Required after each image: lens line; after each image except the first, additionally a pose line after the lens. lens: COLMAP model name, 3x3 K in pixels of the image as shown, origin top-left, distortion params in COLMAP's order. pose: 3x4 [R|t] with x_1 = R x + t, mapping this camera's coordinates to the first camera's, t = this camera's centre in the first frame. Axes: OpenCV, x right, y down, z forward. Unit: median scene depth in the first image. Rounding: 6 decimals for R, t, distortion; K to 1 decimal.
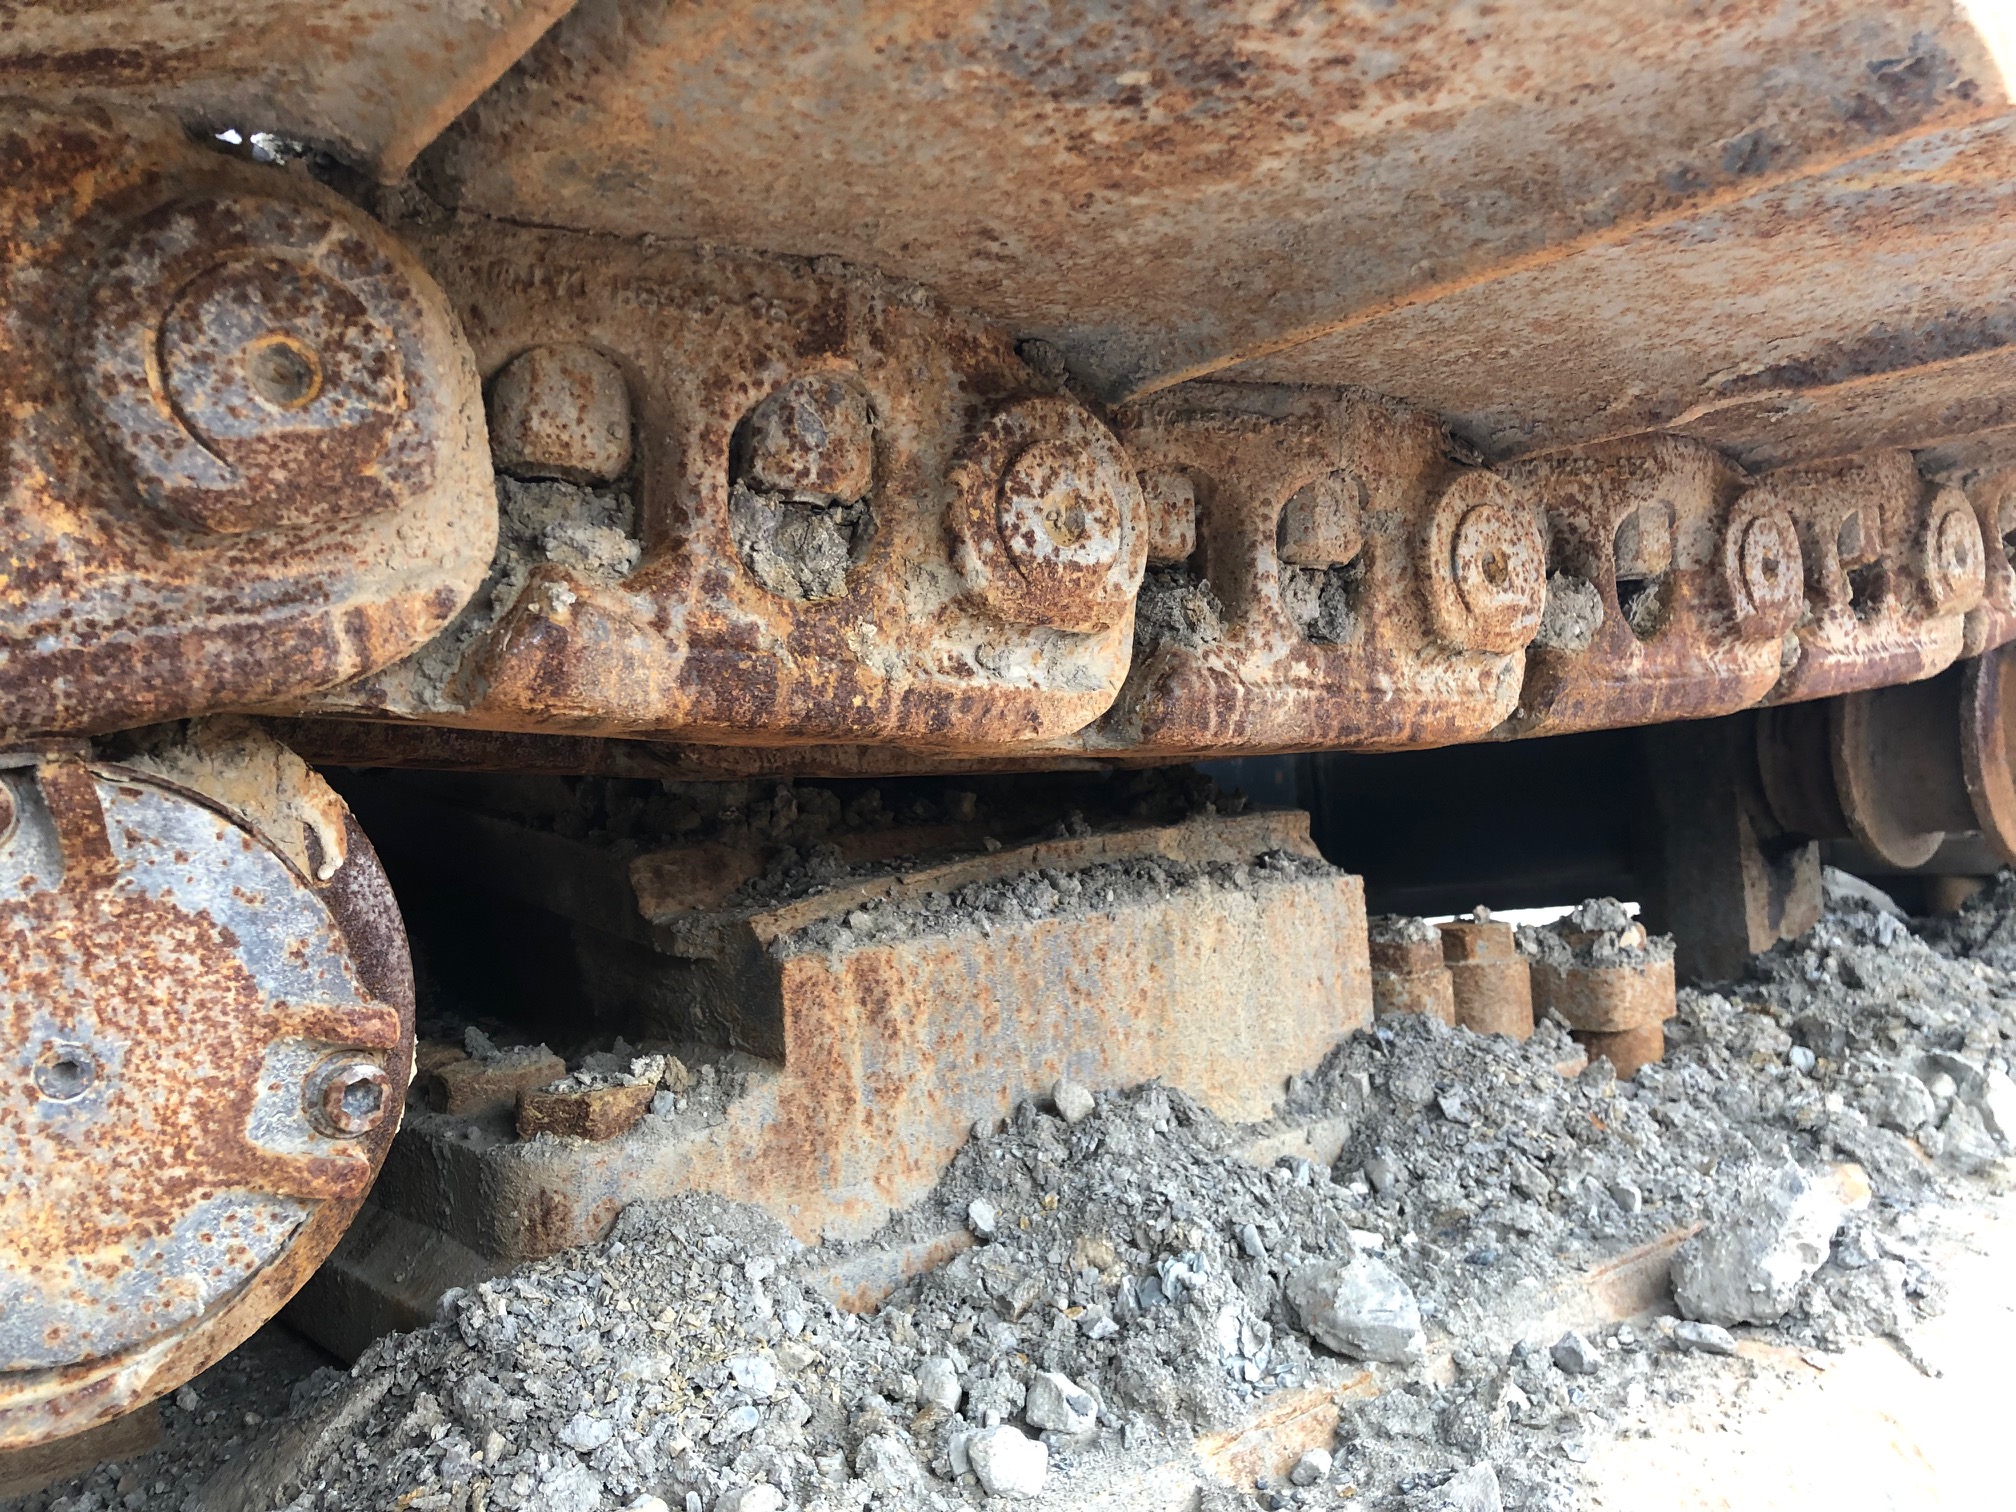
lens RADIAL K [[1652.9, 0, 1008.0], [0, 1652.9, 756.0], [0, 0, 1]] dist [0.000013, -0.030207]
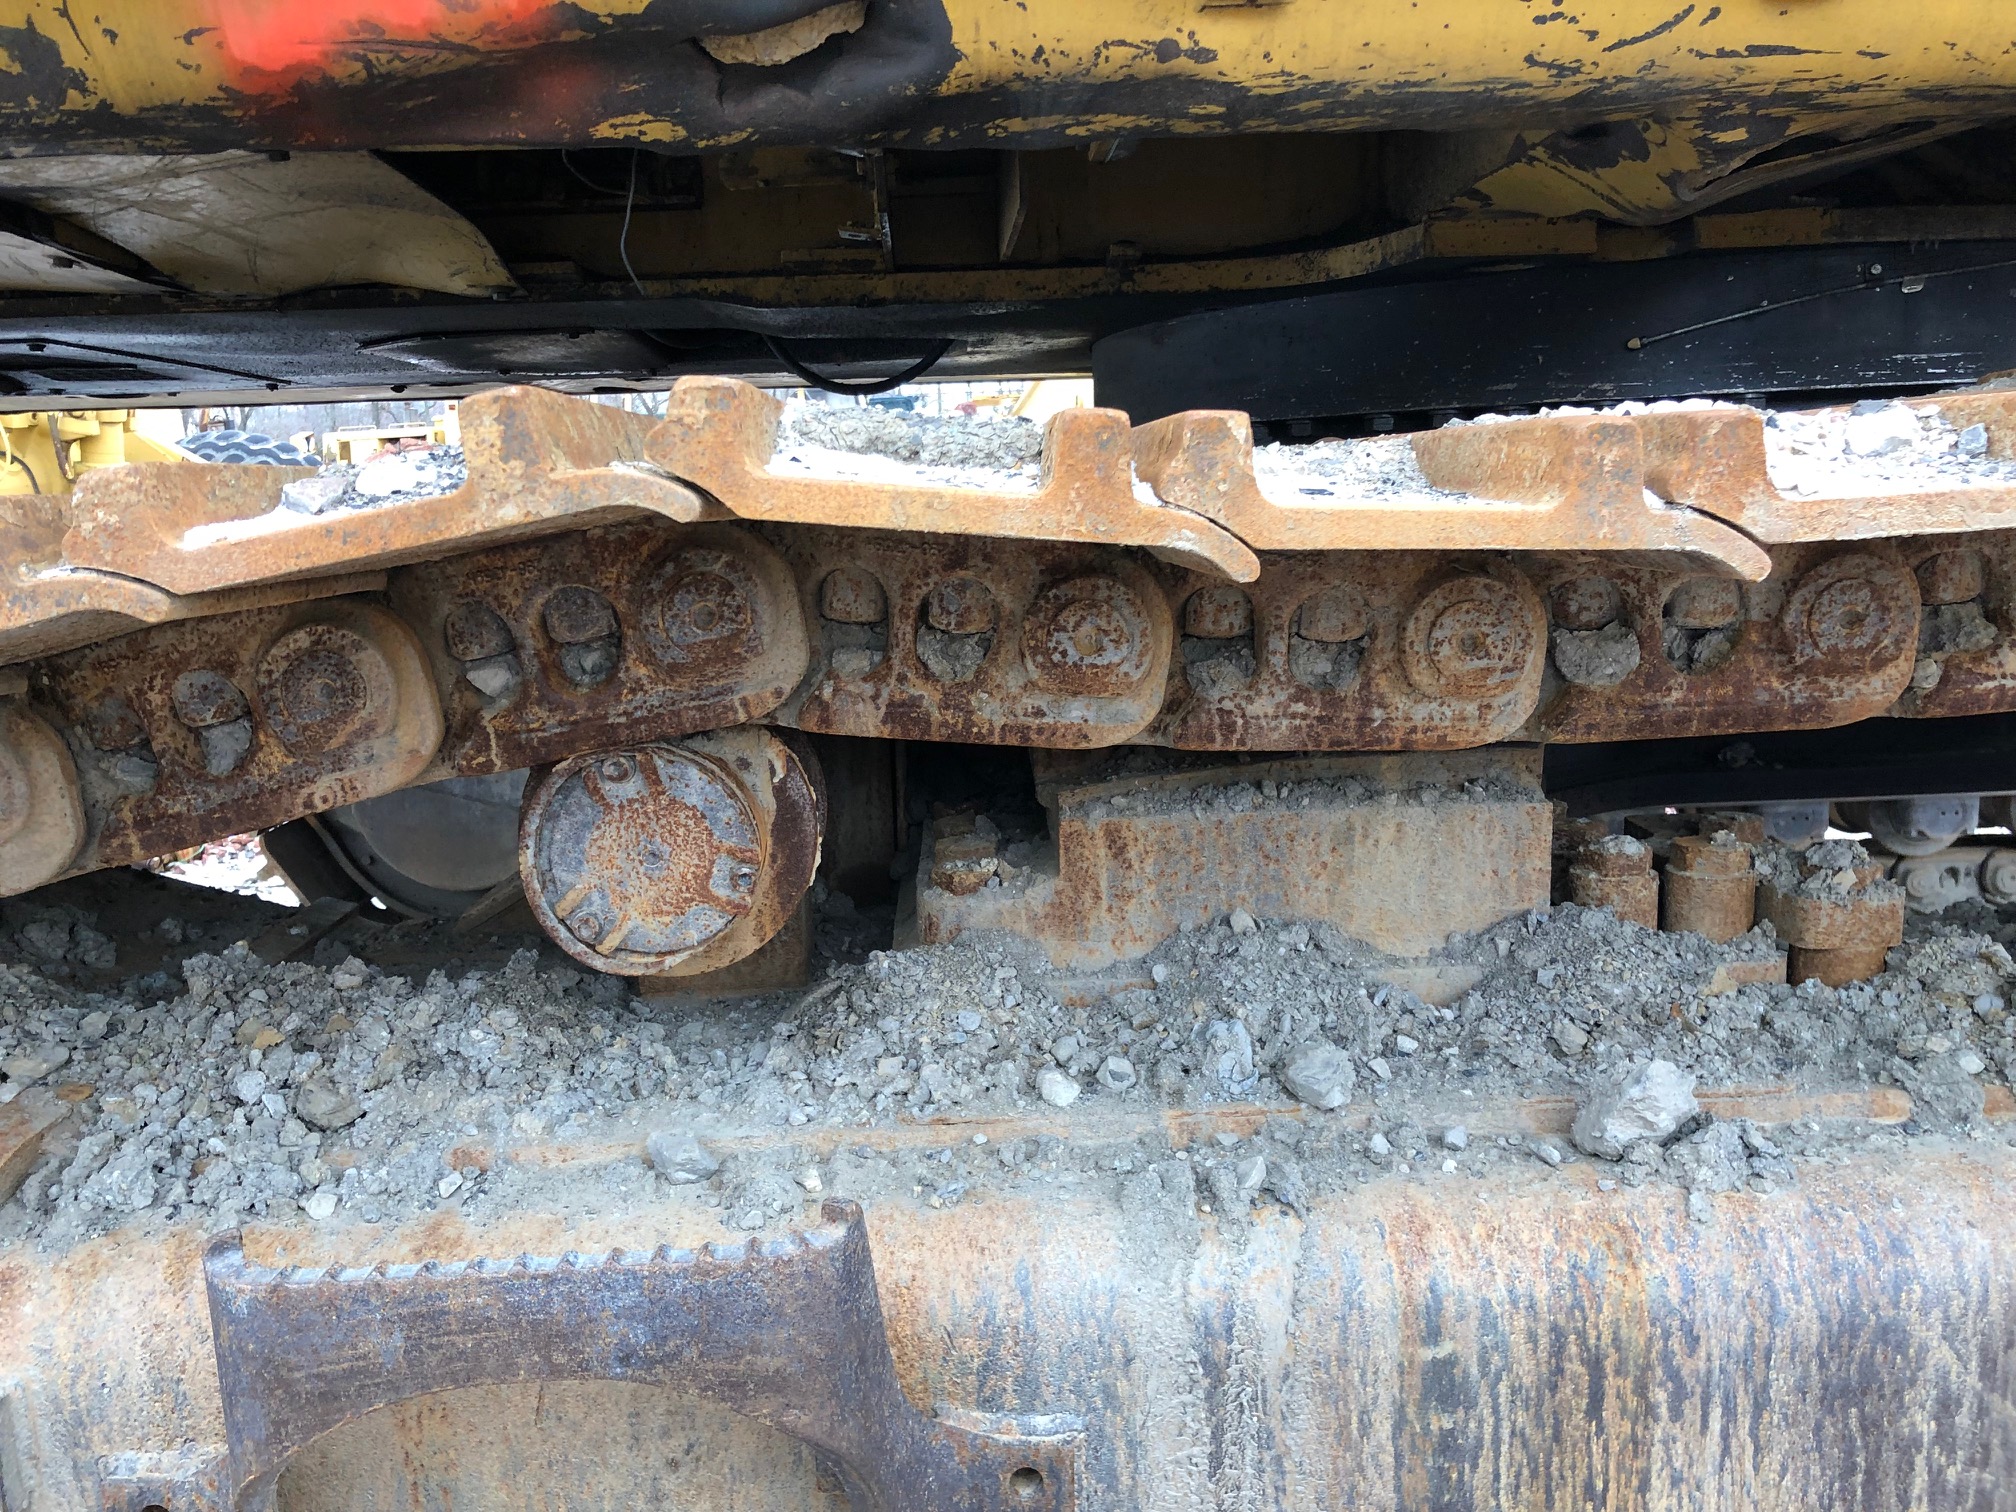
lens RADIAL K [[1652.9, 0, 1008.0], [0, 1652.9, 756.0], [0, 0, 1]] dist [0.000013, -0.030207]
pose [[0.774059, 0.147806, -0.615619, 1.195830], [-0.011137, 0.975395, 0.220182, -0.447449], [0.633016, -0.163578, 0.756659, -0.553161]]
